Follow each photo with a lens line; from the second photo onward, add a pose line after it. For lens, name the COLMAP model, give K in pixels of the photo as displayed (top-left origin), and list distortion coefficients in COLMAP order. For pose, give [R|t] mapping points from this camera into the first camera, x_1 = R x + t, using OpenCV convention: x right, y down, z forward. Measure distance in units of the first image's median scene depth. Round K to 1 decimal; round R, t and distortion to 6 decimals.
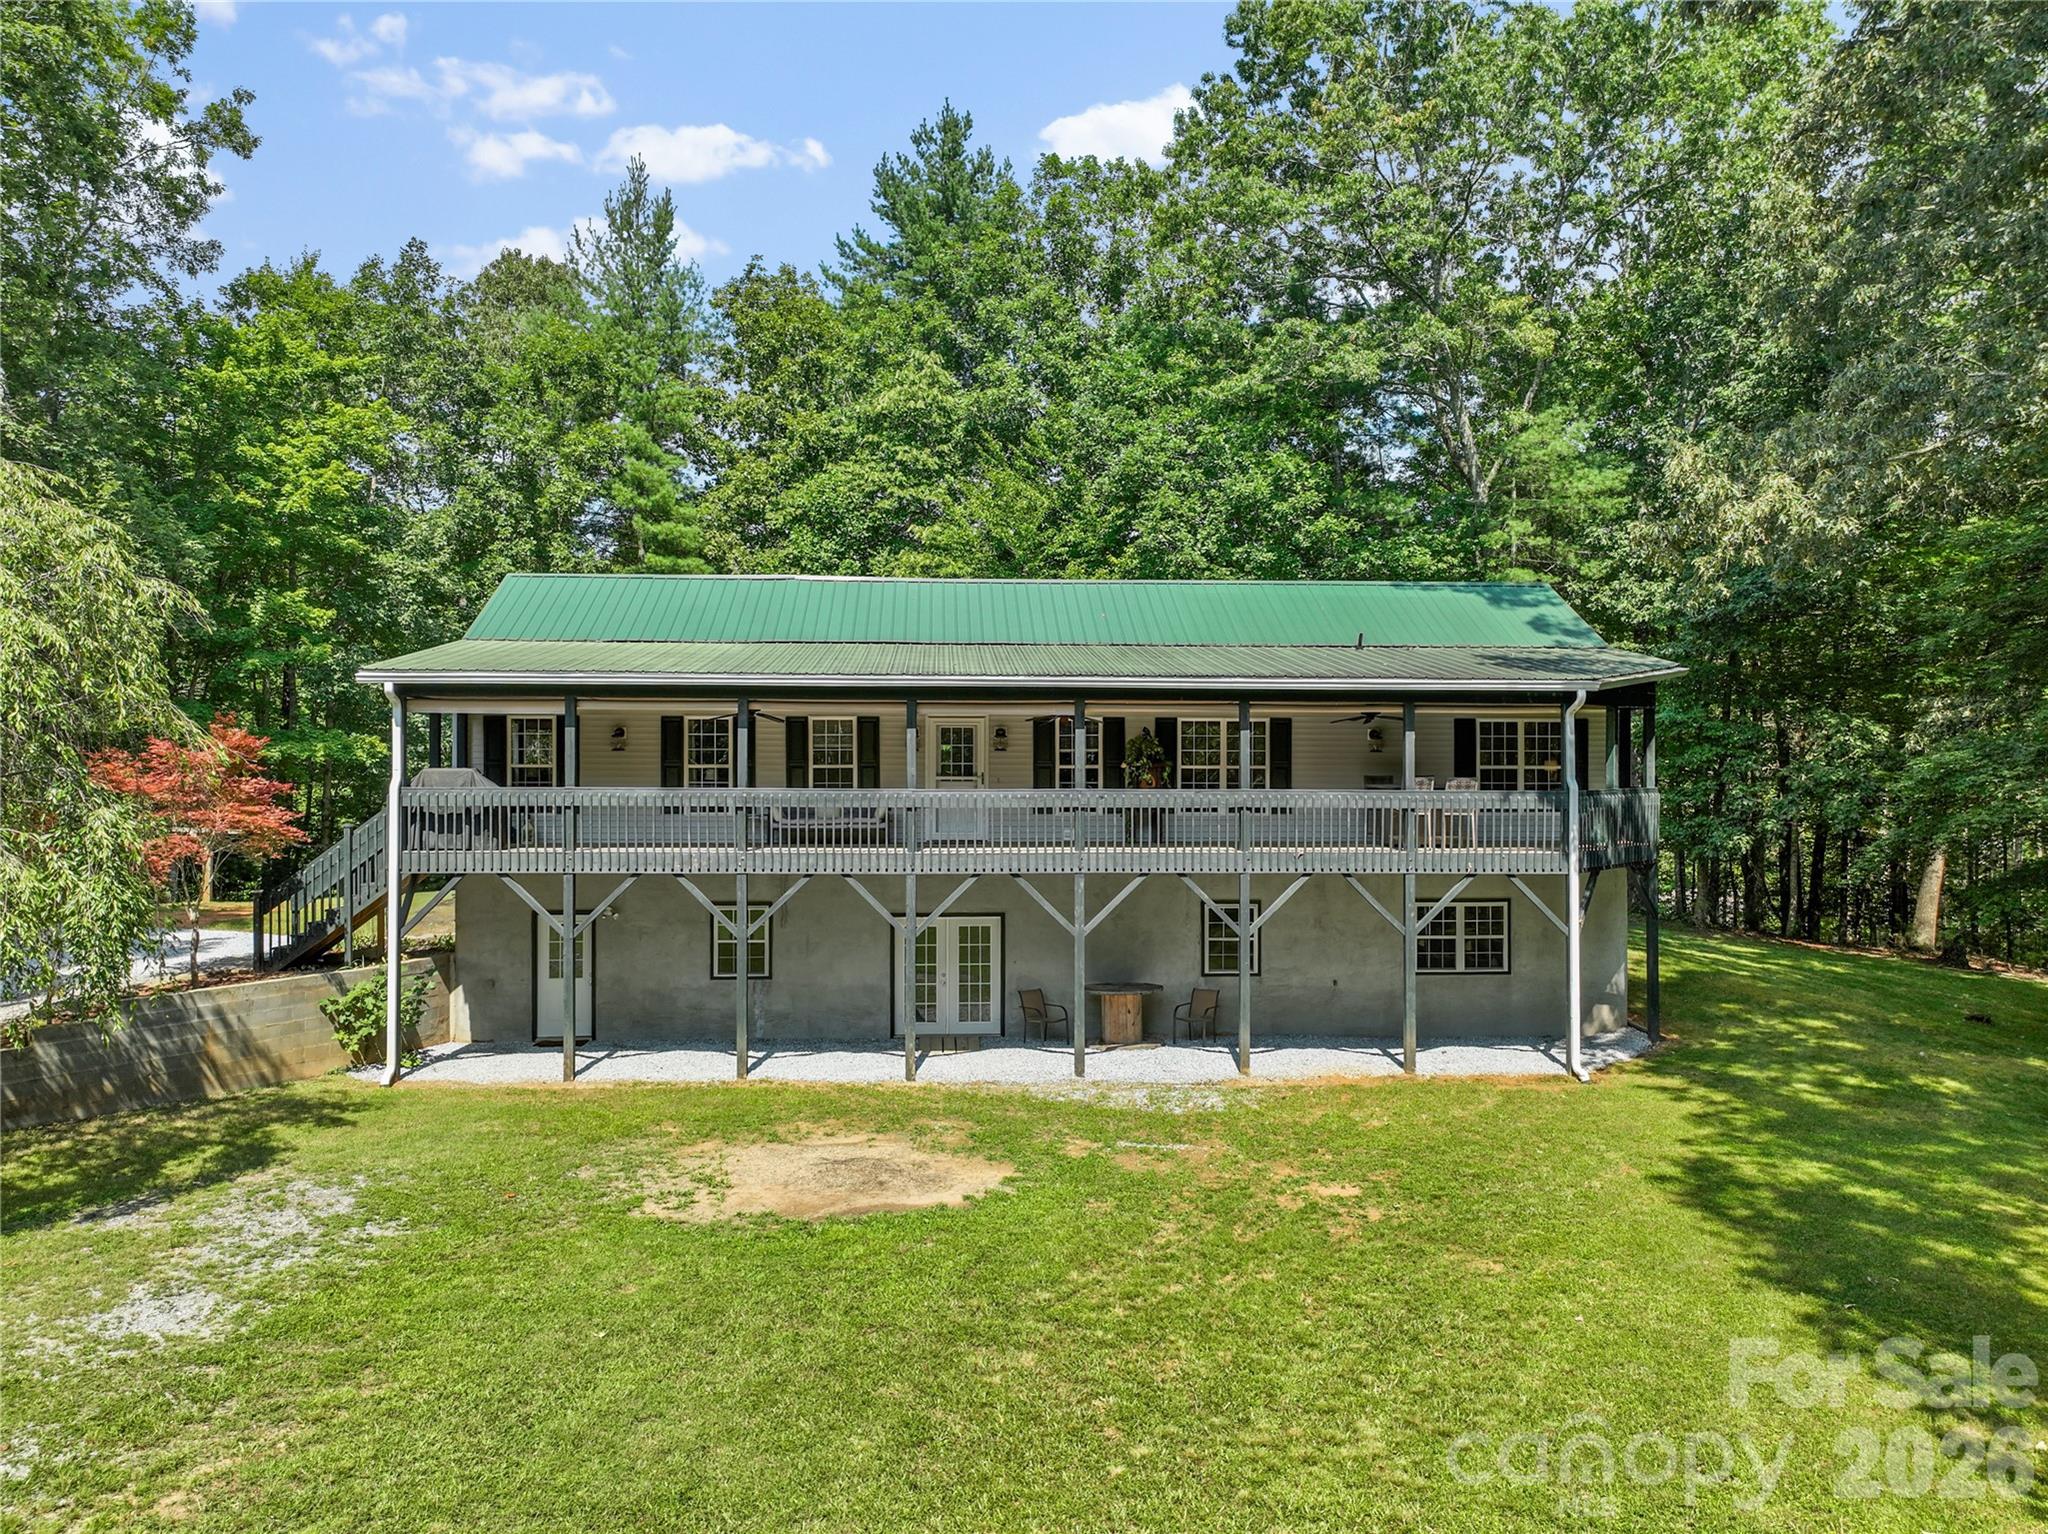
lens RADIAL K [[1436.0, 0, 1024.0], [0, 1436.0, 767.0], [0, 0, 1]] dist [-0.002456, -0.001065]
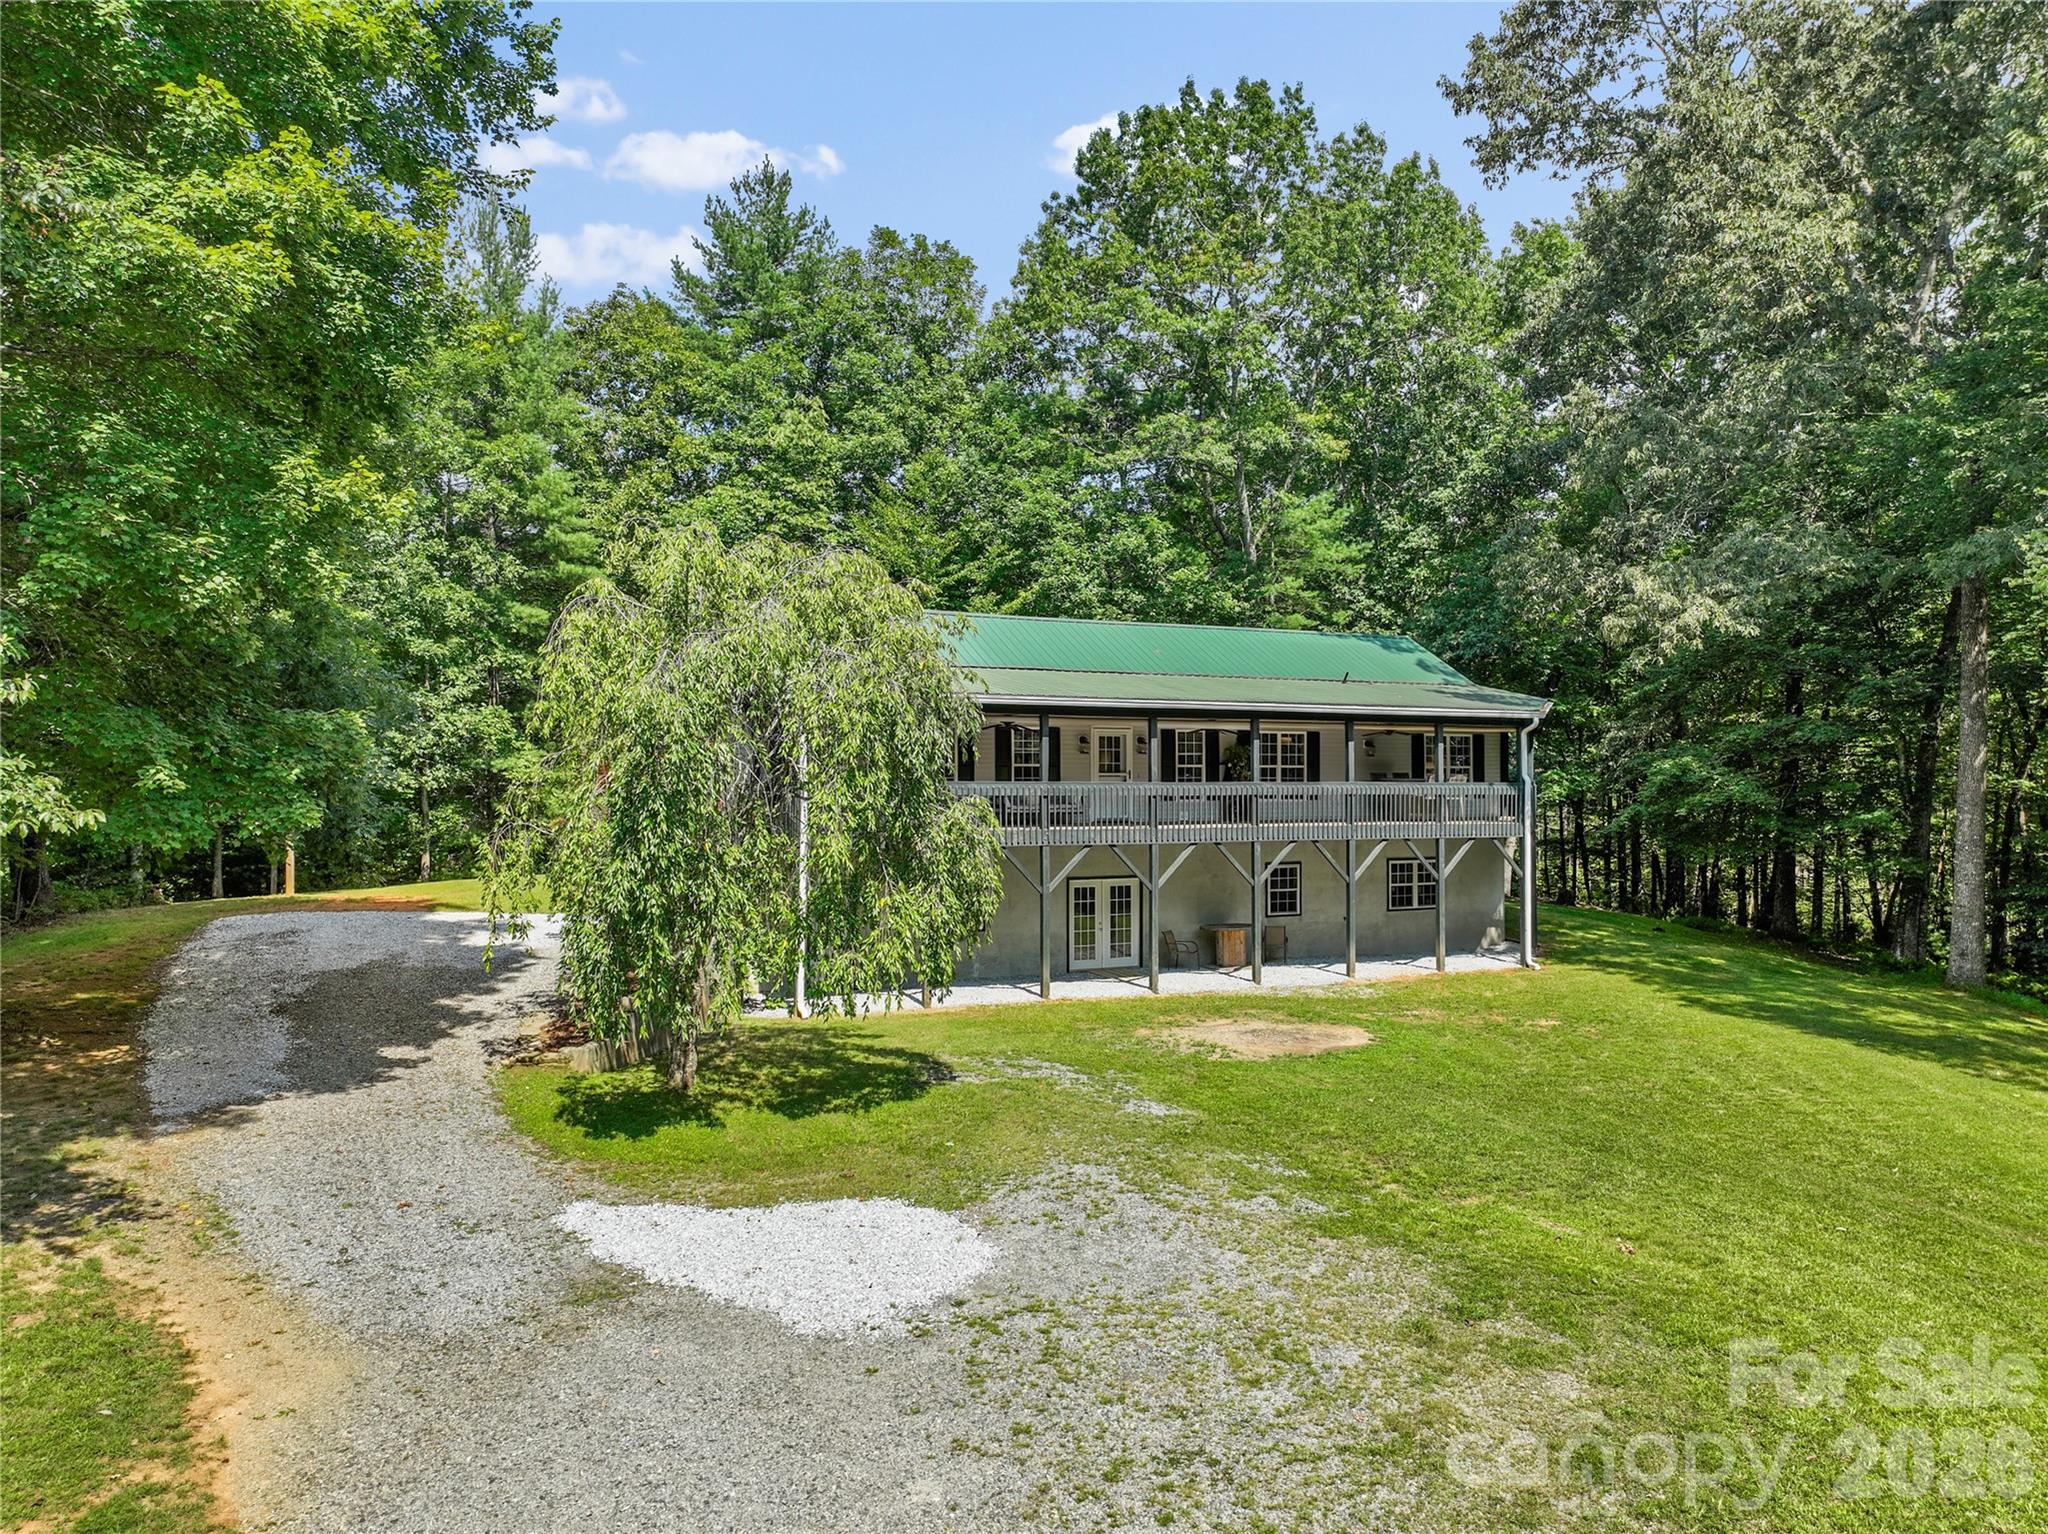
lens RADIAL K [[1419.6, 0, 1024.0], [0, 1419.6, 767.0], [0, 0, 1]] dist [-0.001039, 0.001343]
pose [[0.928120, 0.002794, 0.372270, -0.602916], [-0.003981, 0.999989, 0.002418, -0.001612], [-0.372260, -0.003726, 0.928121, -0.184536]]
